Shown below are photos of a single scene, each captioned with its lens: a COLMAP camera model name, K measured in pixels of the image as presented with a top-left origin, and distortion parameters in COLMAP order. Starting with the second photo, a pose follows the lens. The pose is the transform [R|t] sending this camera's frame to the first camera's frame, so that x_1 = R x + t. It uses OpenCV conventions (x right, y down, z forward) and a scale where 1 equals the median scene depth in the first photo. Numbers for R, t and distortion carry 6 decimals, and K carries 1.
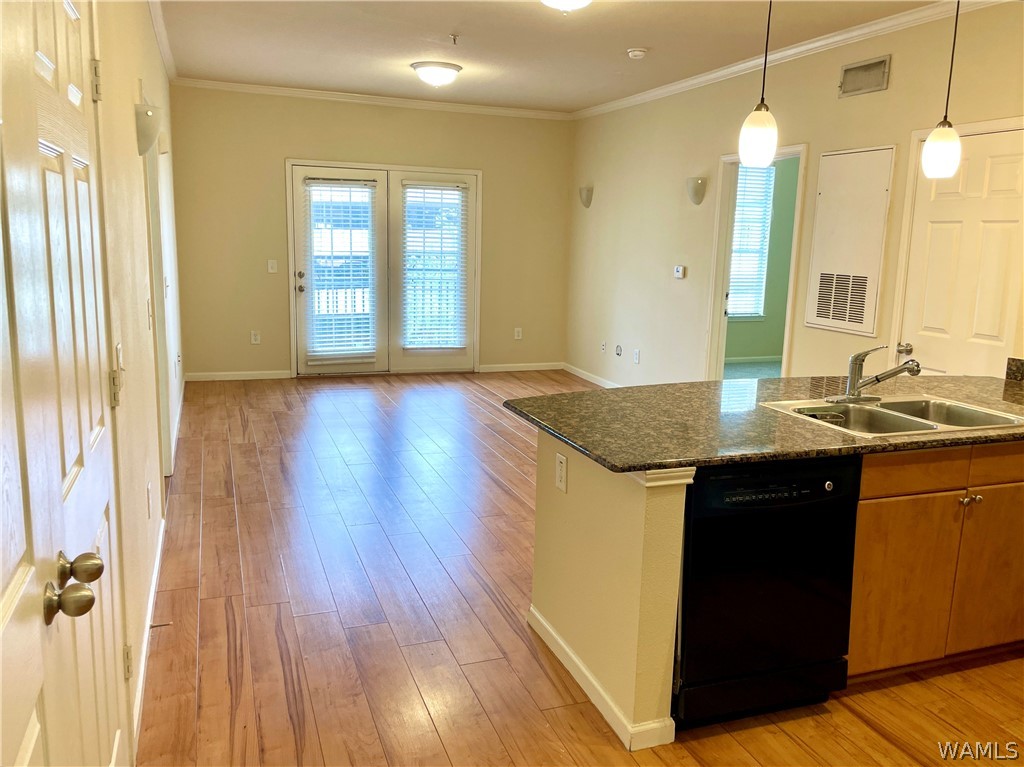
lens RADIAL K [[830.6, 0, 515.9], [0, 830.6, 376.4], [0, 0, 1]] dist [0.073770, -0.074099]
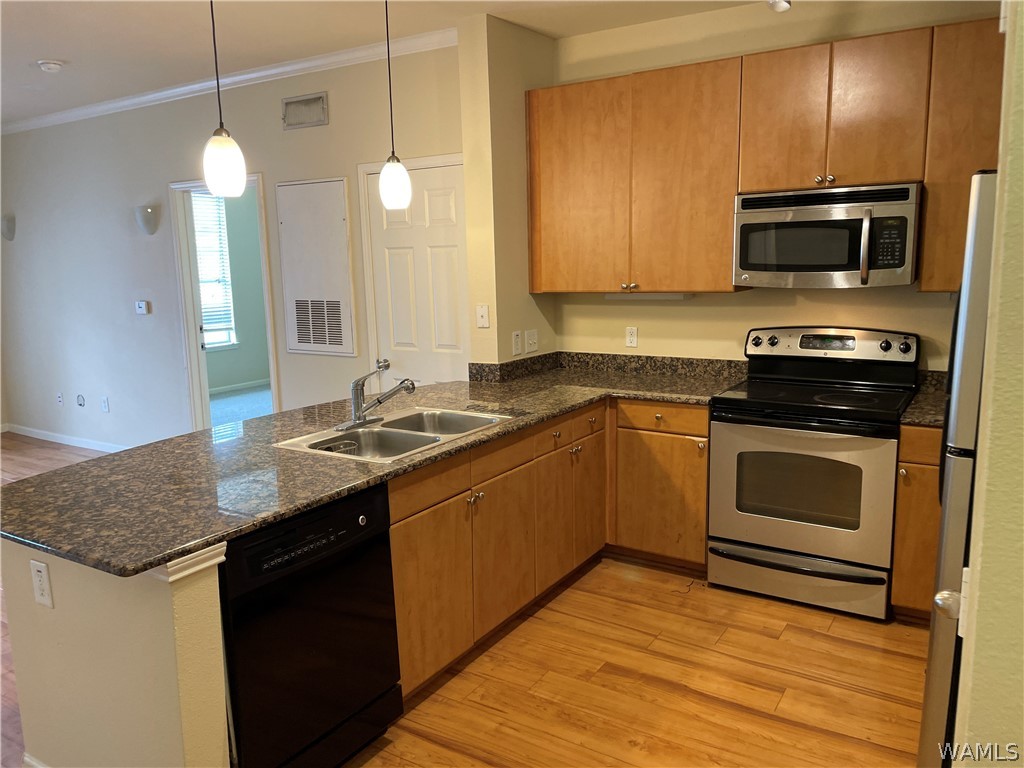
lens RADIAL K [[782.4, 0, 516.3], [0, 782.4, 378.7], [0, 0, 1]] dist [0.078005, -0.091988]
pose [[0.796719, -0.136525, 0.588727, -0.001633], [0.146762, 0.988696, 0.030667, -0.014522], [-0.586259, 0.061970, 0.807750, 0.055772]]
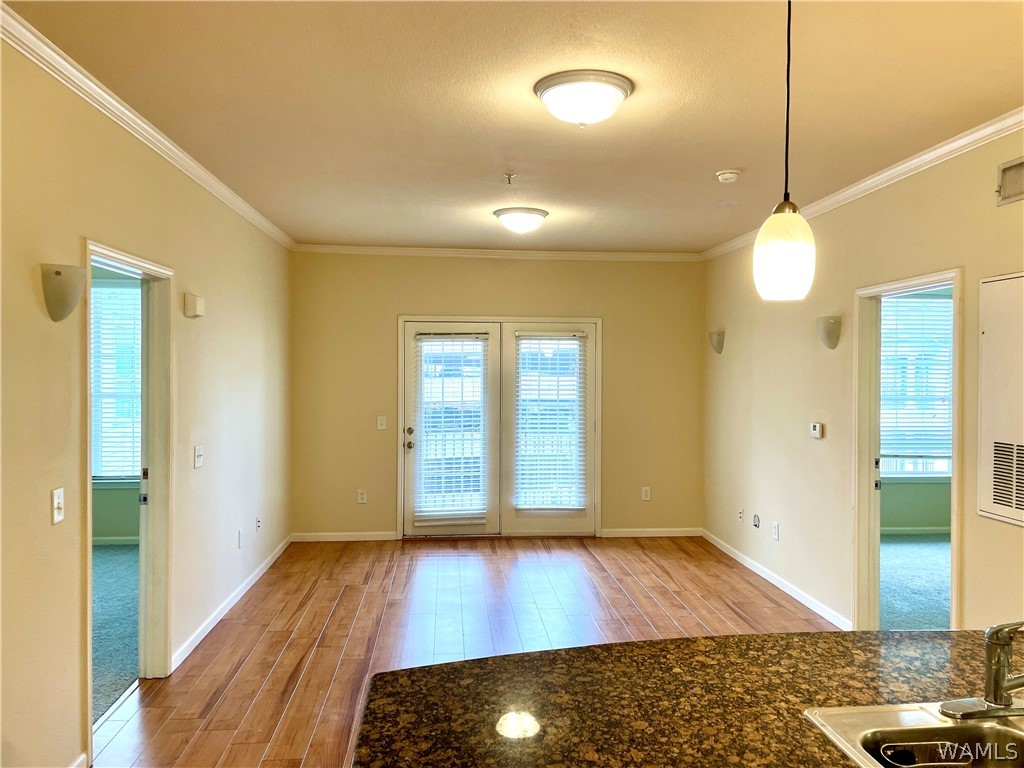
lens RADIAL K [[782.4, 0, 513.2], [0, 782.4, 376.4], [0, 0, 1]] dist [0.078005, -0.091988]
pose [[0.966004, -0.021425, -0.257638, 0.118272], [-0.022202, 0.986003, -0.165242, -0.046678], [0.257573, 0.165345, 0.952007, 0.199292]]
